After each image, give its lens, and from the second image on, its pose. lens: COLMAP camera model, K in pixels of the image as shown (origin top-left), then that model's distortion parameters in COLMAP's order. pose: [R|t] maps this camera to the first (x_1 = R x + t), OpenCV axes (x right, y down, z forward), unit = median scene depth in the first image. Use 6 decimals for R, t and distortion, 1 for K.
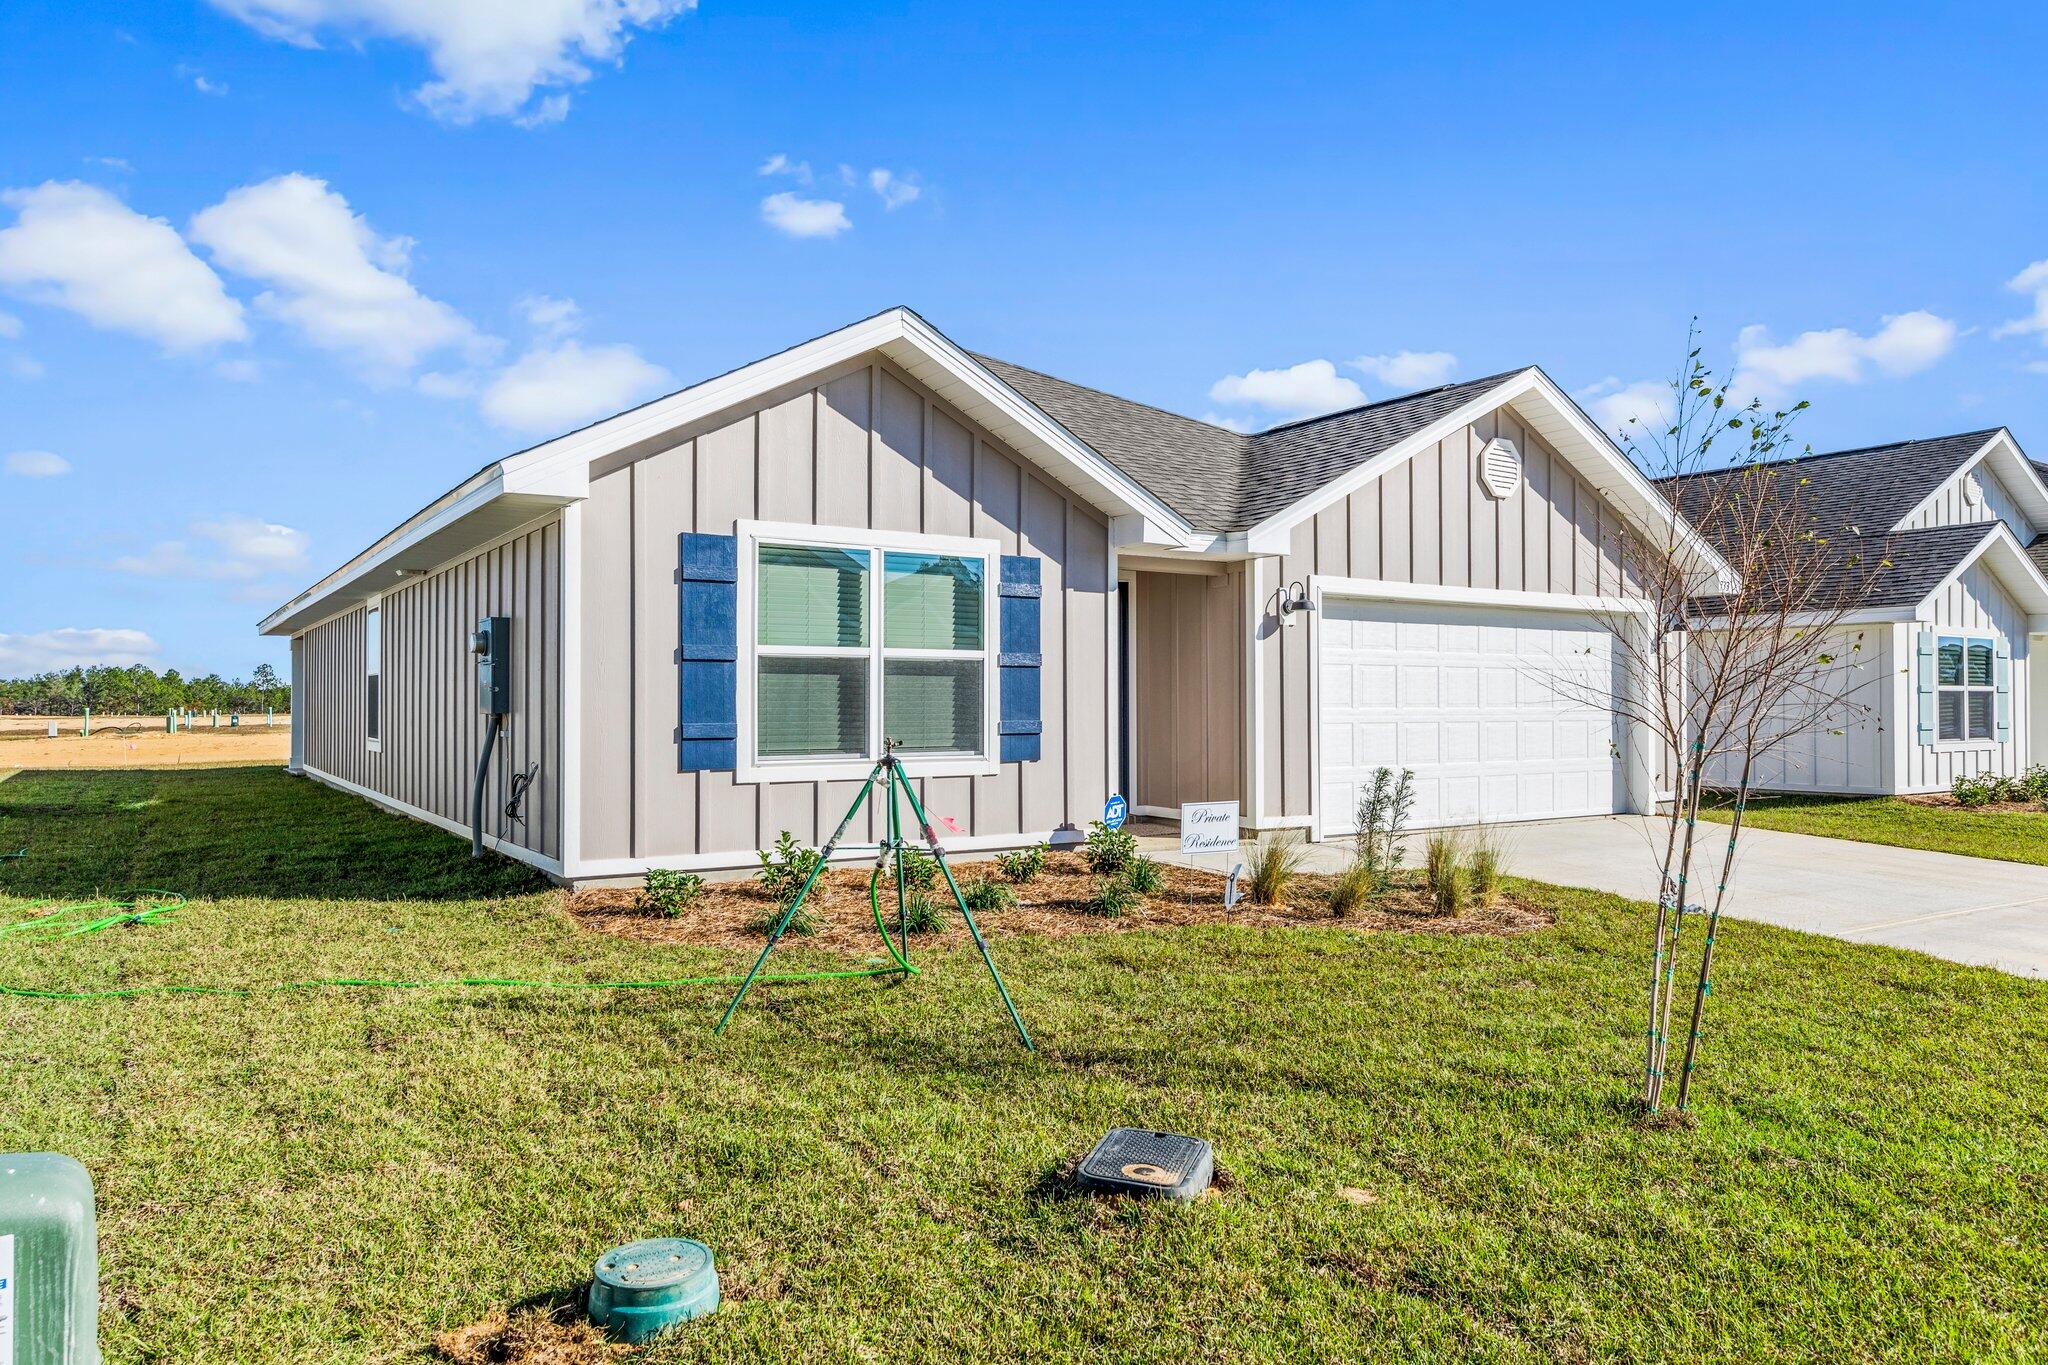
lens RADIAL K [[1383.0, 0, 1024.0], [0, 1383.0, 682.5], [0, 0, 1]] dist [-0.095462, 0.000029]
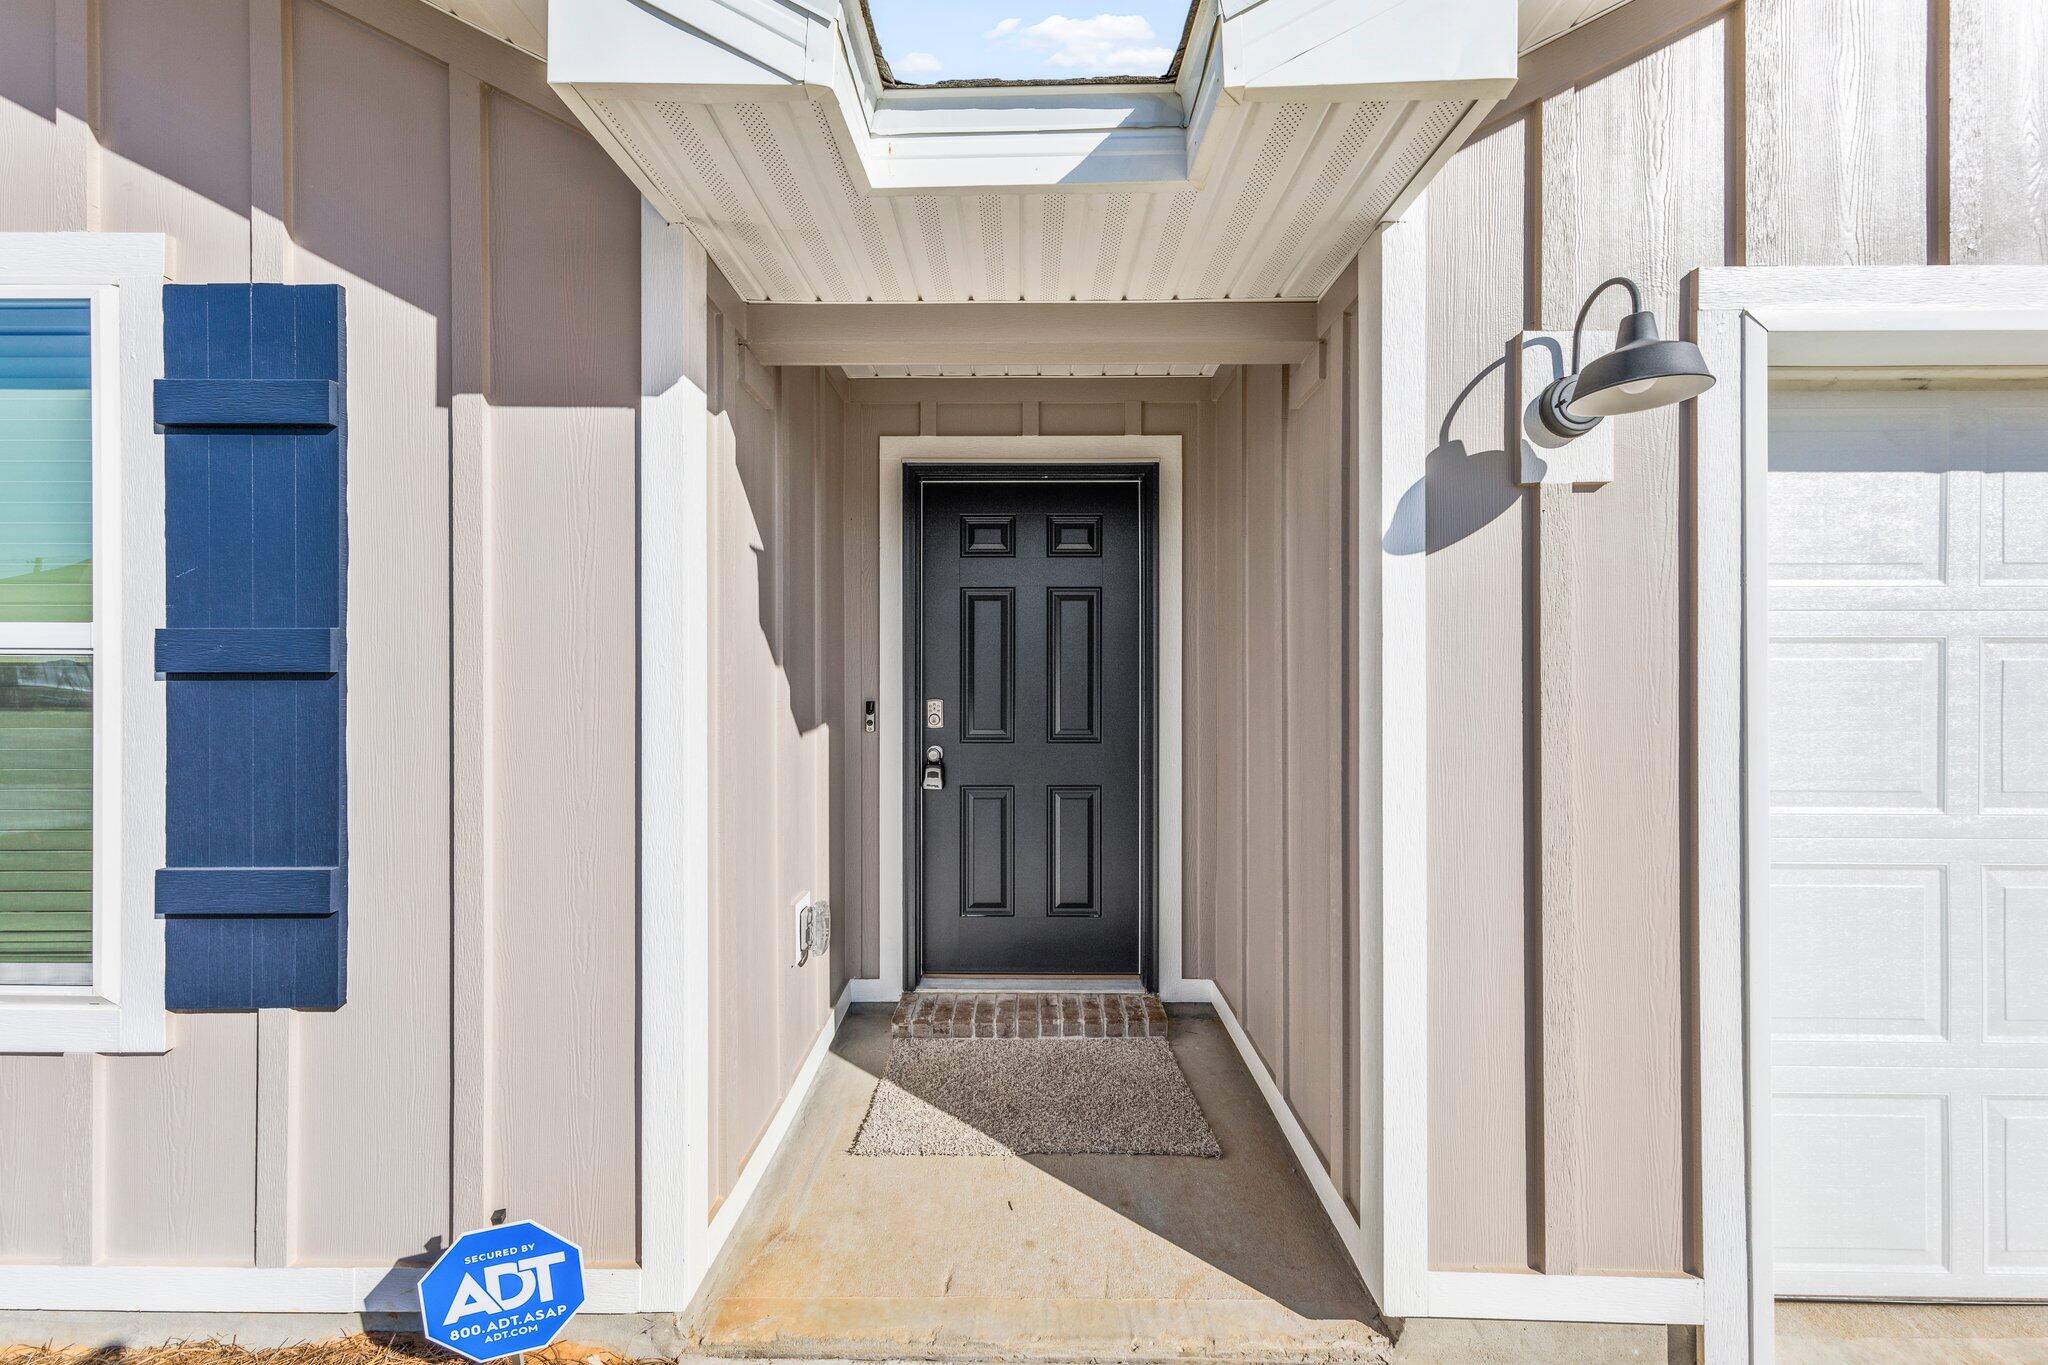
lens RADIAL K [[725.7, 0, 1024.0], [0, 725.7, 682.5], [0, 0, 1]] dist [0.001690, 0.000162]
pose [[0.823884, -0.002706, -0.566752, 0.210649], [0.005633, 0.999978, 0.003414, -0.008999], [0.566730, -0.006005, 0.823881, 0.956885]]
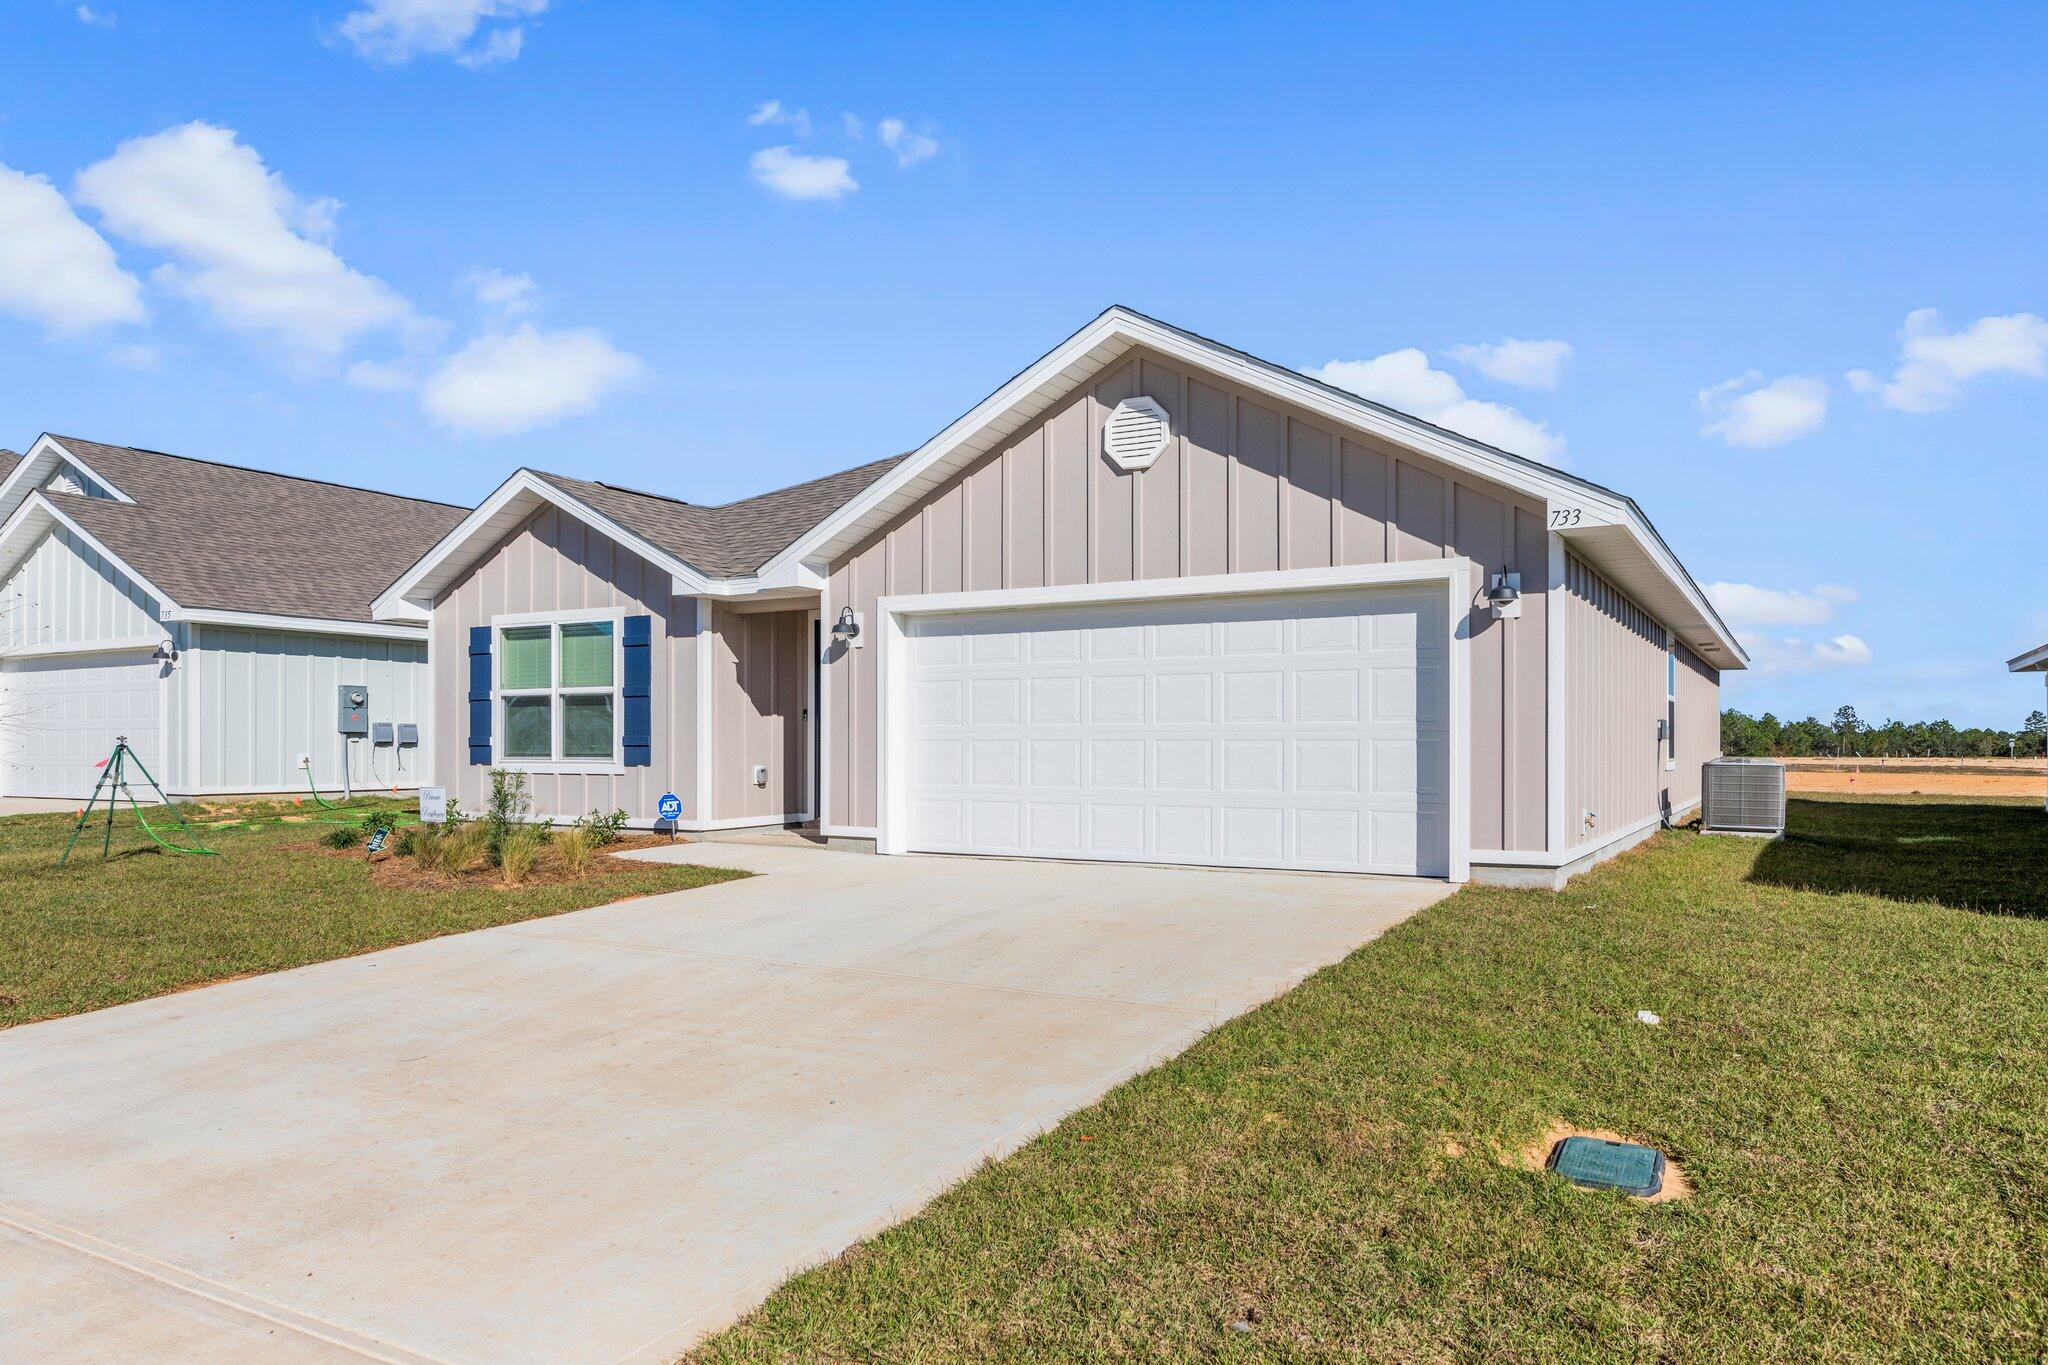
lens RADIAL K [[1327.9, 0, 1033.2], [0, 1327.9, 686.4], [0, 0, 1]] dist [0.004743, -0.000112]
pose [[0.436331, -0.038127, -0.898978, 1.338204], [0.011297, 0.999255, -0.036896, 0.031448], [0.899715, 0.005943, 0.436437, 0.770785]]
